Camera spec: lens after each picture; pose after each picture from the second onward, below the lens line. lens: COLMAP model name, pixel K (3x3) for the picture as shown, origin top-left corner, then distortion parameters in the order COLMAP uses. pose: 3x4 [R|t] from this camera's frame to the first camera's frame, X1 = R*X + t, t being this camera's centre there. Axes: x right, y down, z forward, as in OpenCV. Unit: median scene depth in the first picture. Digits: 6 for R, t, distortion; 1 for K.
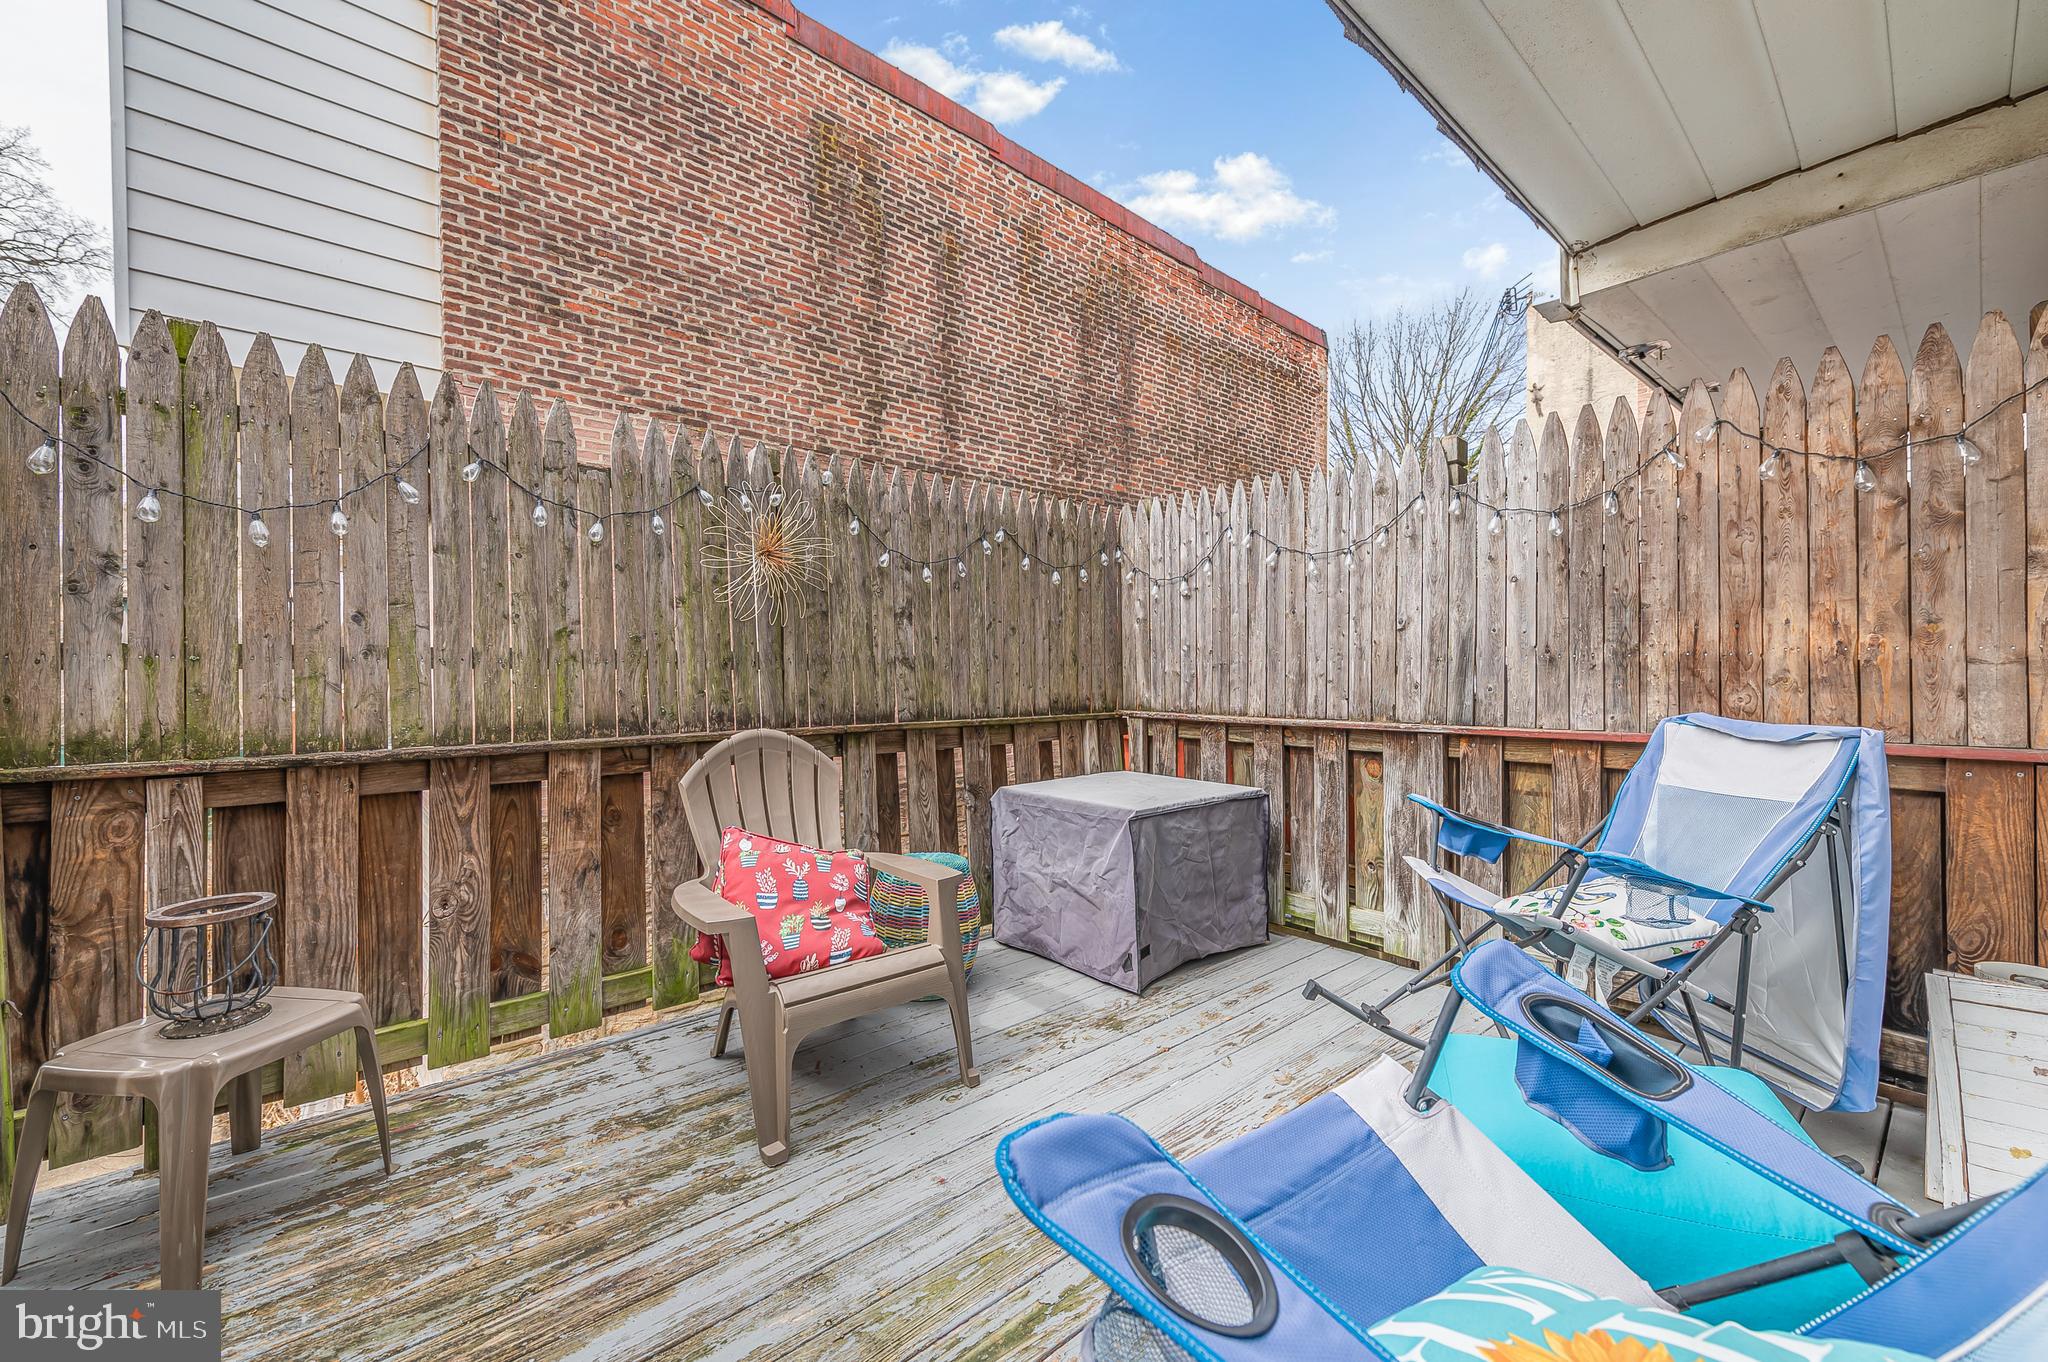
lens RADIAL K [[810.2, 0, 1030.4], [0, 810.2, 680.1], [0, 0, 1]] dist [0.020459, -0.004607]
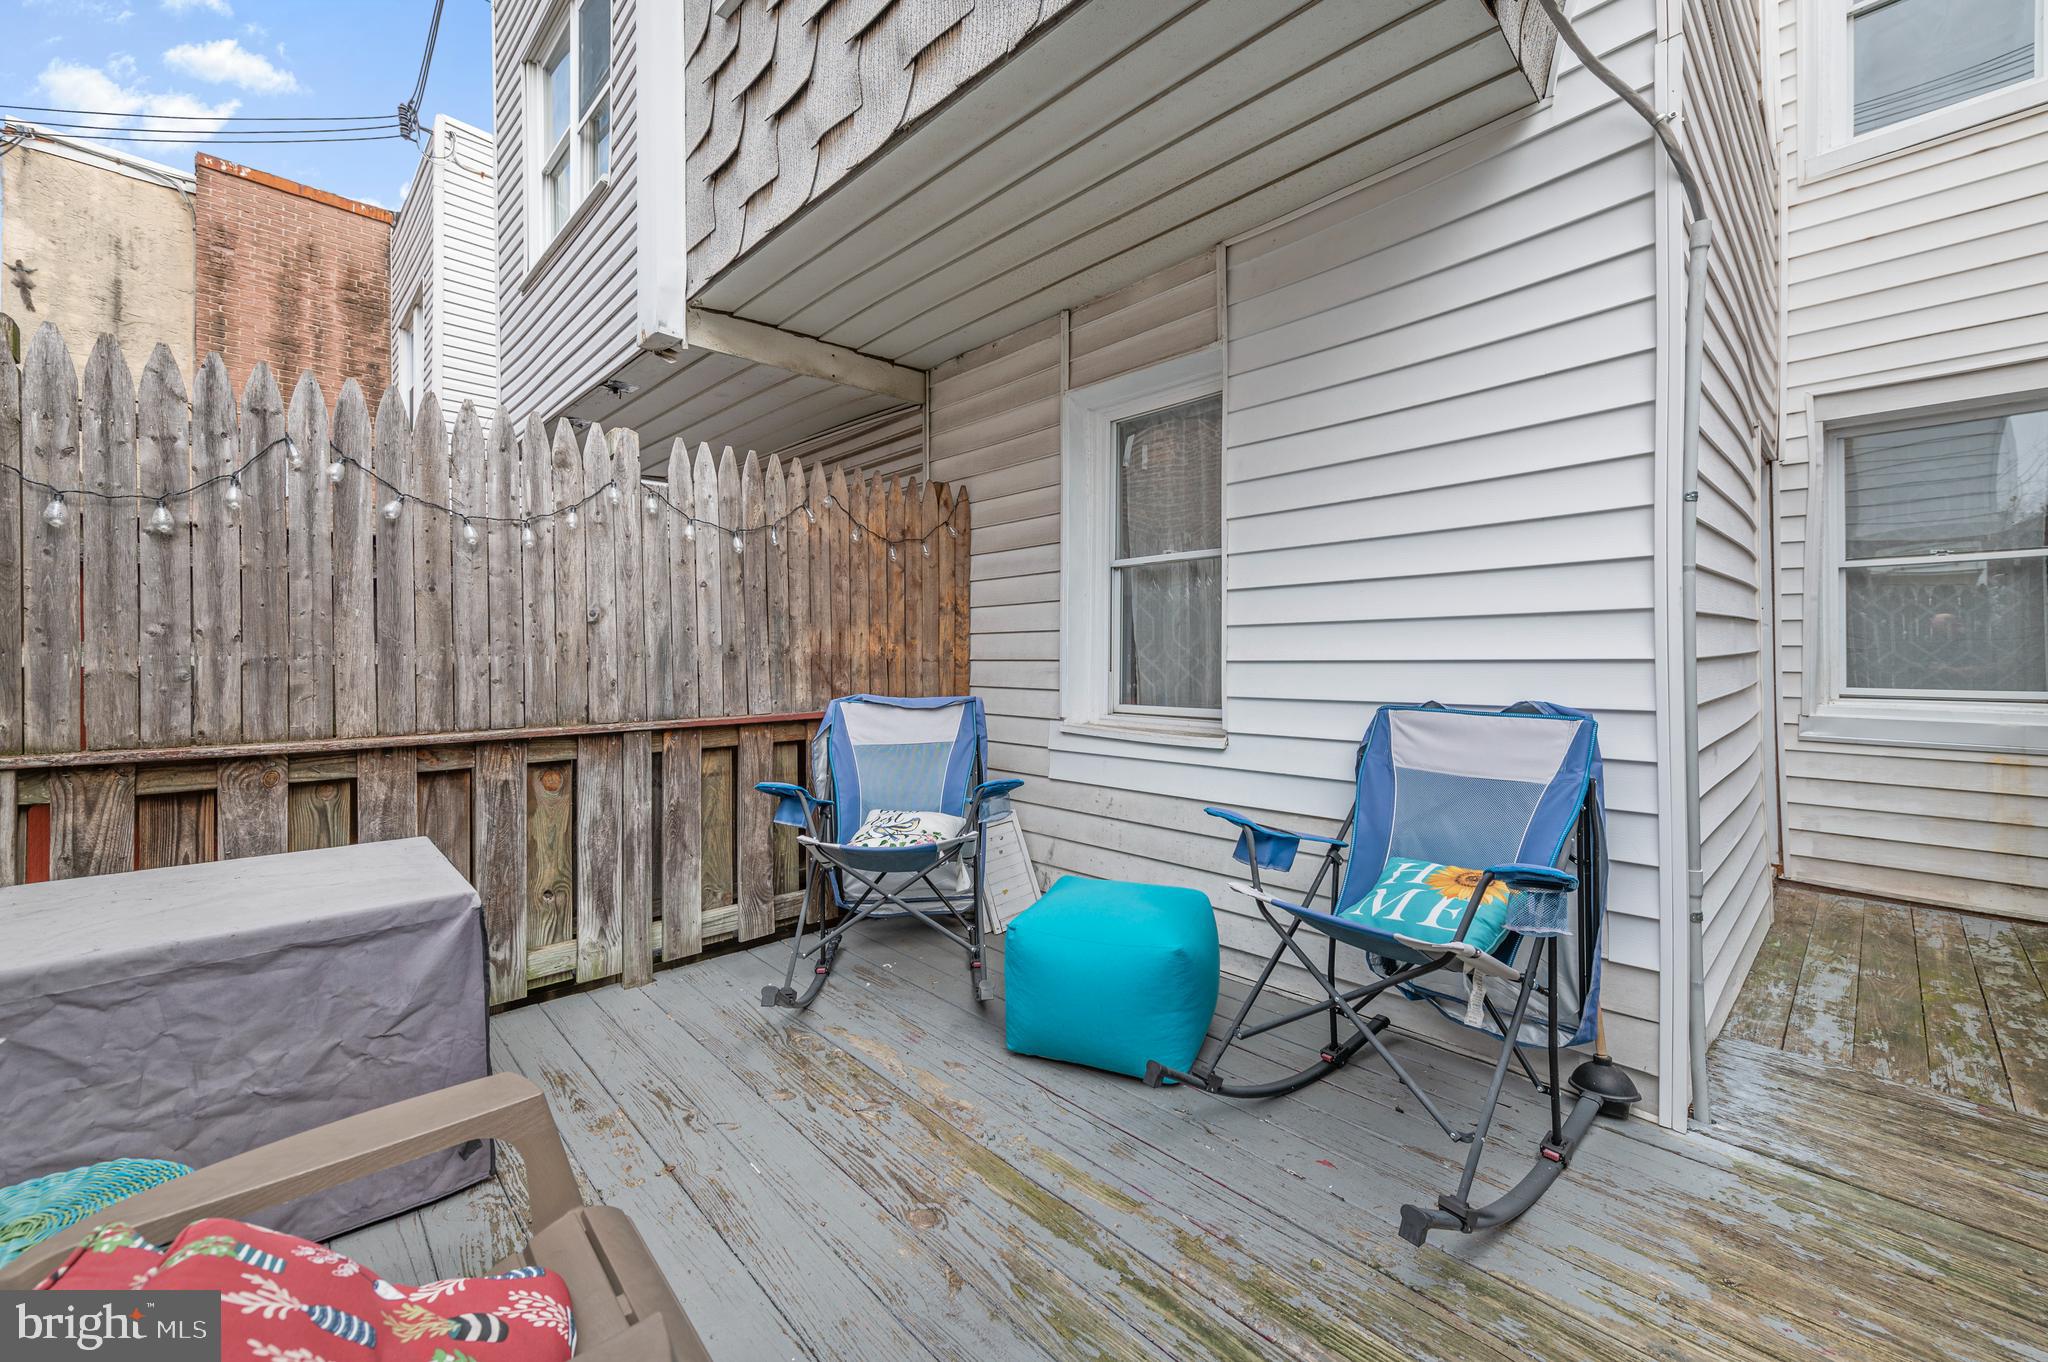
lens RADIAL K [[810.2, 0, 1031.6], [0, 810.2, 659.7], [0, 0, 1]] dist [0.020459, -0.004607]
pose [[-0.033647, -0.000300, 0.999434, -0.490712], [0.013192, 0.999913, 0.000744, -0.014860], [-0.999347, 0.013209, -0.033640, 0.546842]]
